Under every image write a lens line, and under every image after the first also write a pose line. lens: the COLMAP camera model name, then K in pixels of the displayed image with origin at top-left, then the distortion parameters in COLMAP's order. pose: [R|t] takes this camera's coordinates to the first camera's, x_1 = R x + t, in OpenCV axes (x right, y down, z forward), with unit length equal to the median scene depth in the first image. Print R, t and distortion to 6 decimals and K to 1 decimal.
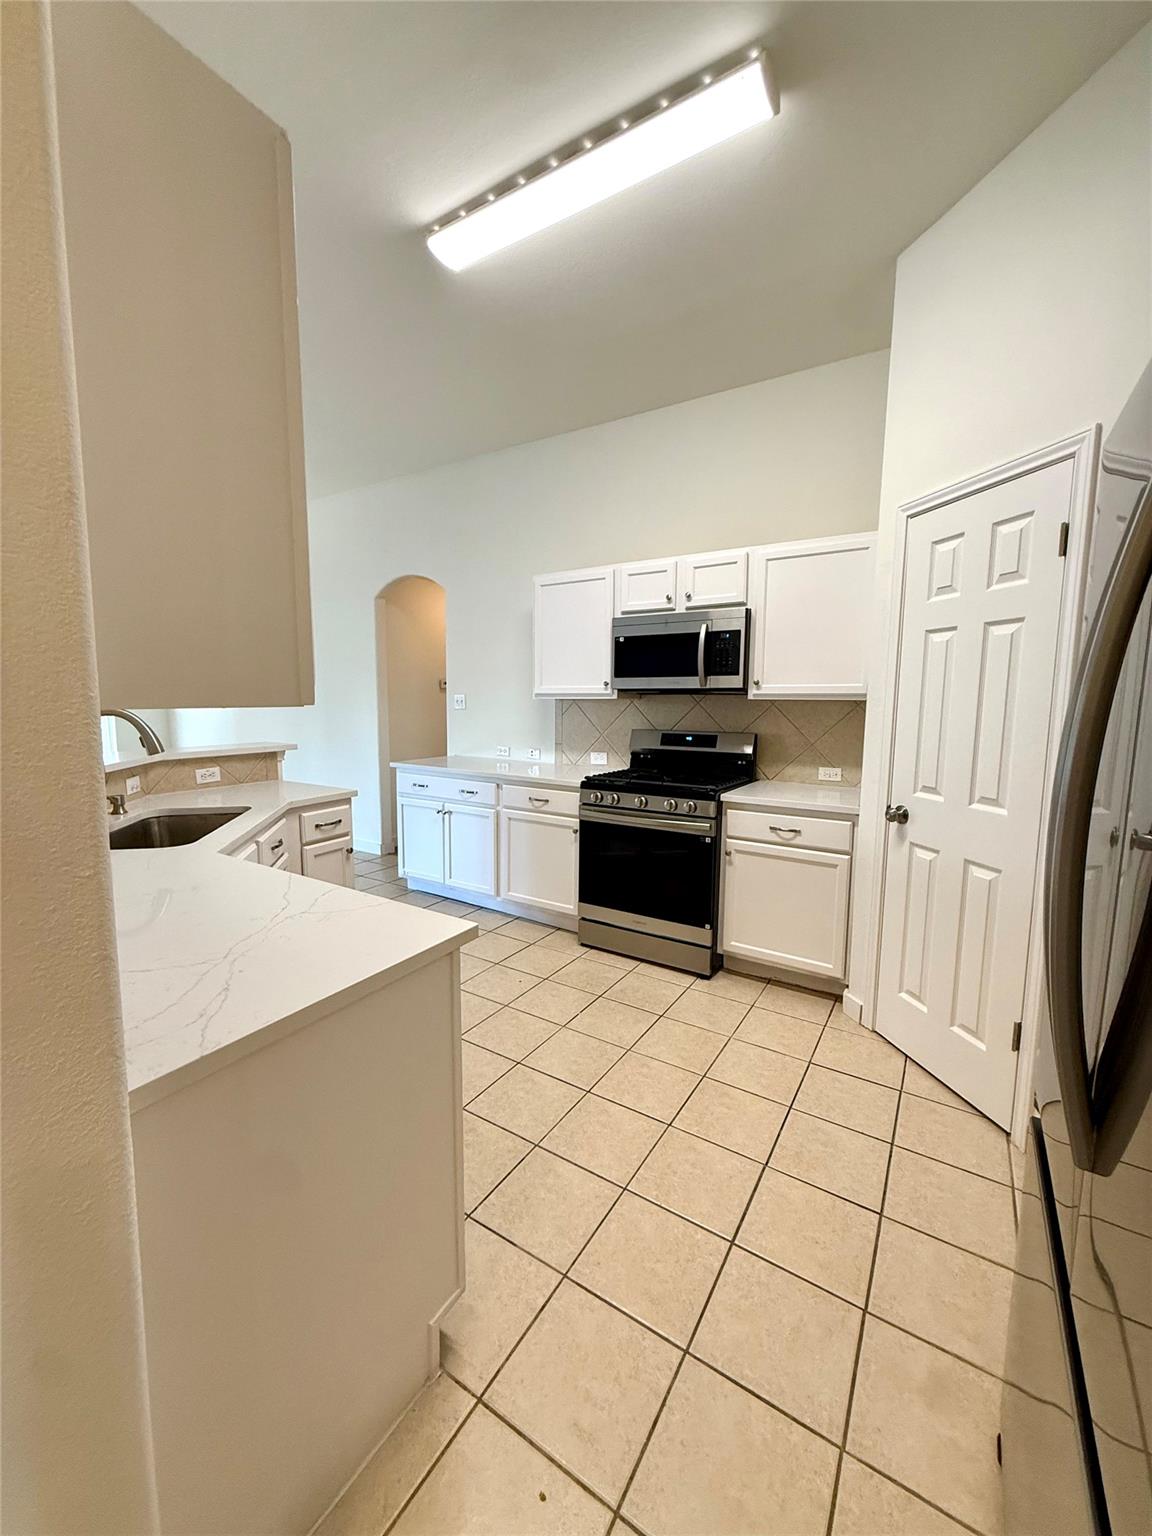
lens RADIAL K [[610.8, 0, 565.6], [0, 610.8, 762.8], [0, 0, 1]] dist [0.002528, -0.000060]
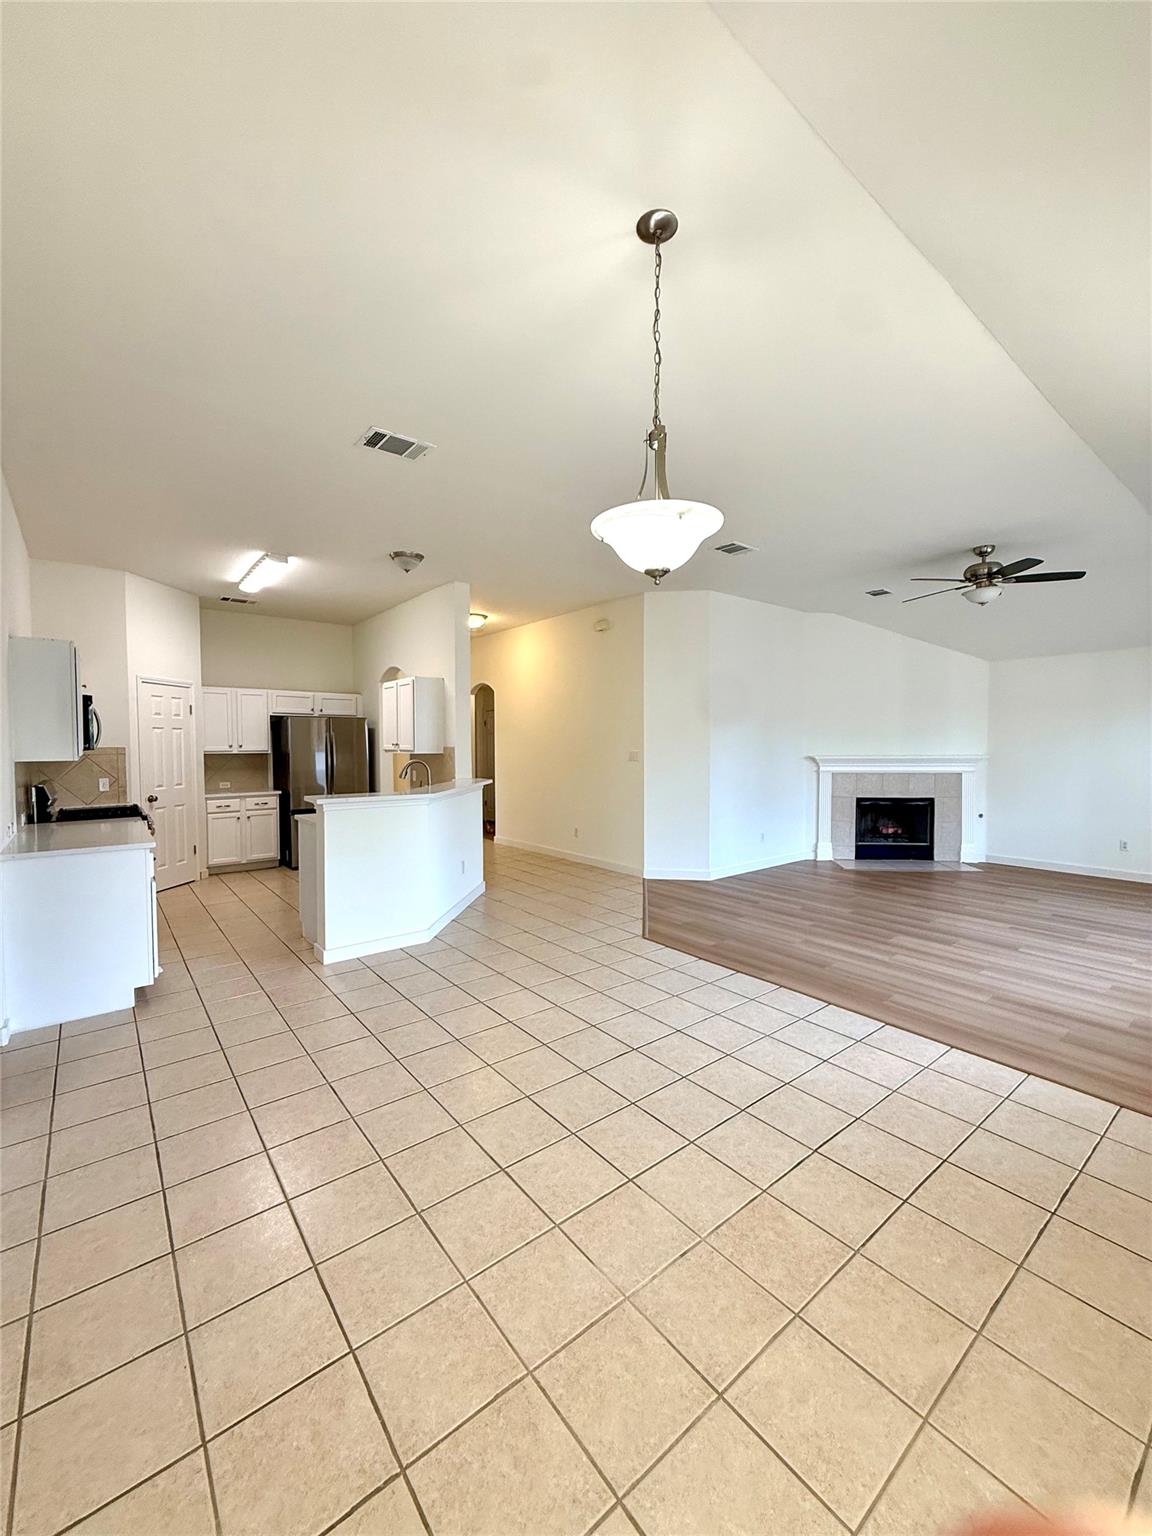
lens RADIAL K [[610.8, 0, 570.8], [0, 610.8, 761.2], [0, 0, 1]] dist [0.002528, -0.000060]
pose [[-0.944221, -0.013085, 0.329053, -1.476547], [0.033516, 0.990203, 0.135550, -0.272112], [-0.327603, 0.139018, -0.934532, 2.135192]]
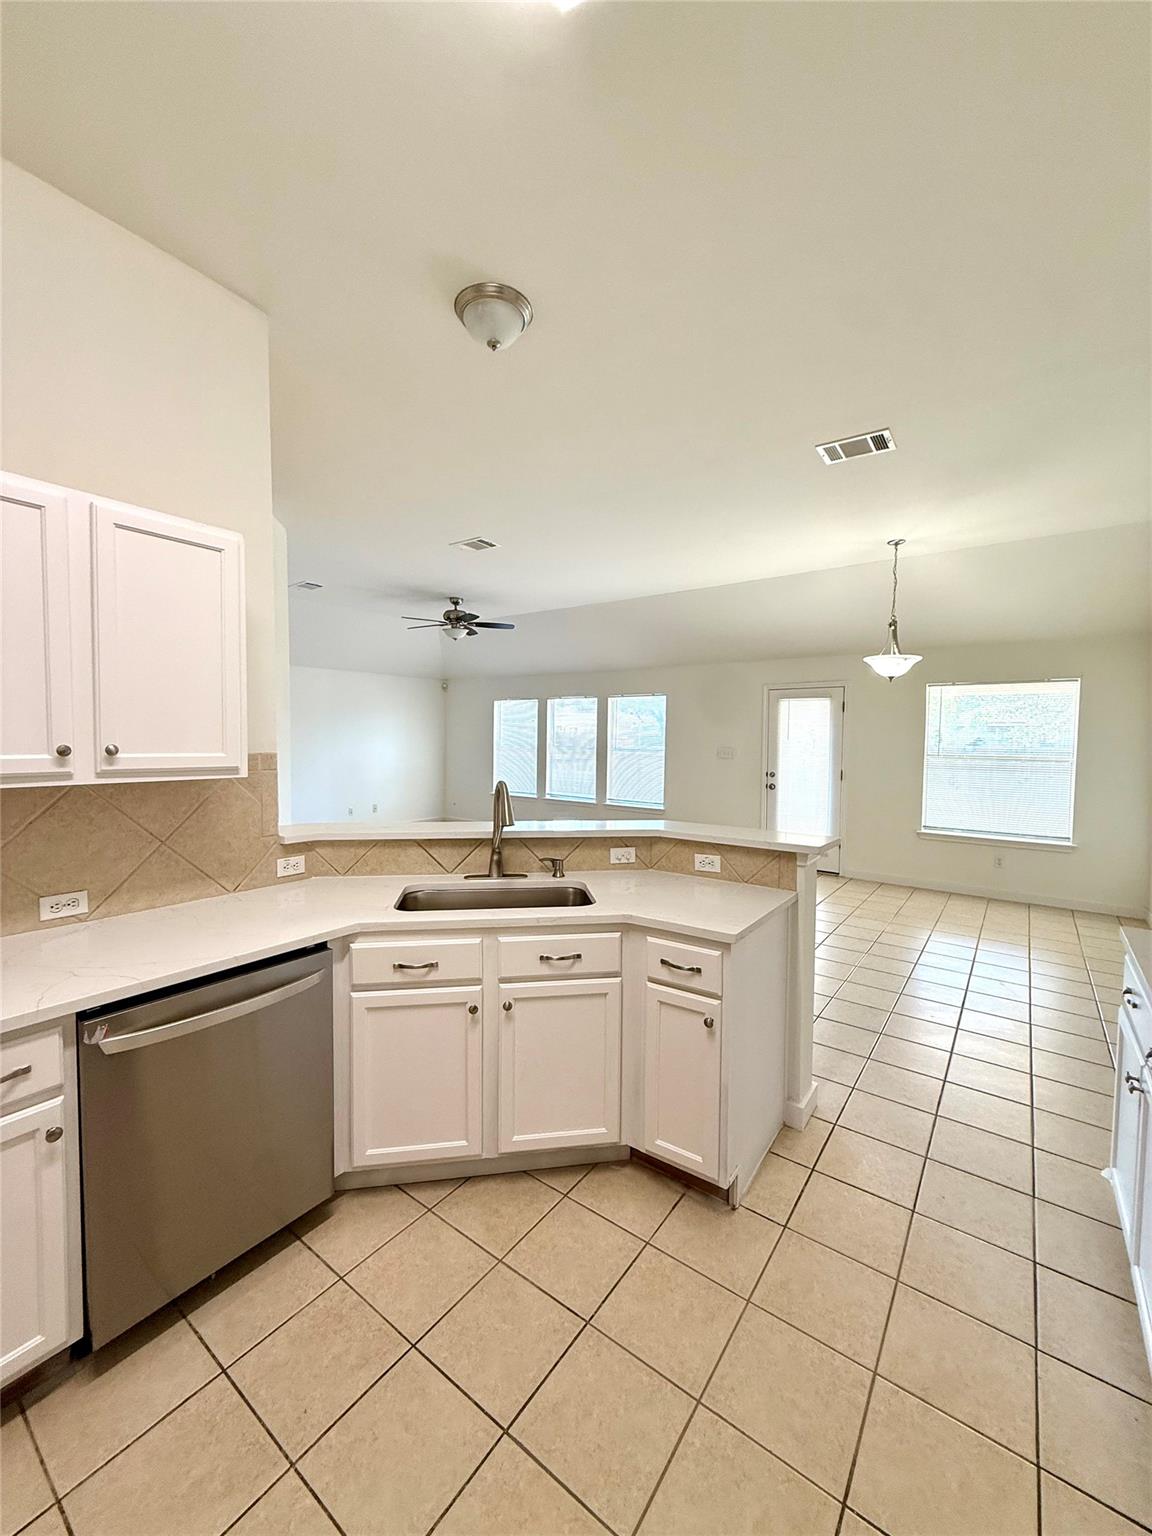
lens RADIAL K [[610.8, 0, 572.2], [0, 610.8, 762.4], [0, 0, 1]] dist [0.002528, -0.000060]
pose [[-0.068743, 0.035171, -0.997014, 0.270386], [-0.121443, 0.991651, 0.043355, -0.129508], [0.990215, 0.124061, -0.063898, 0.817930]]
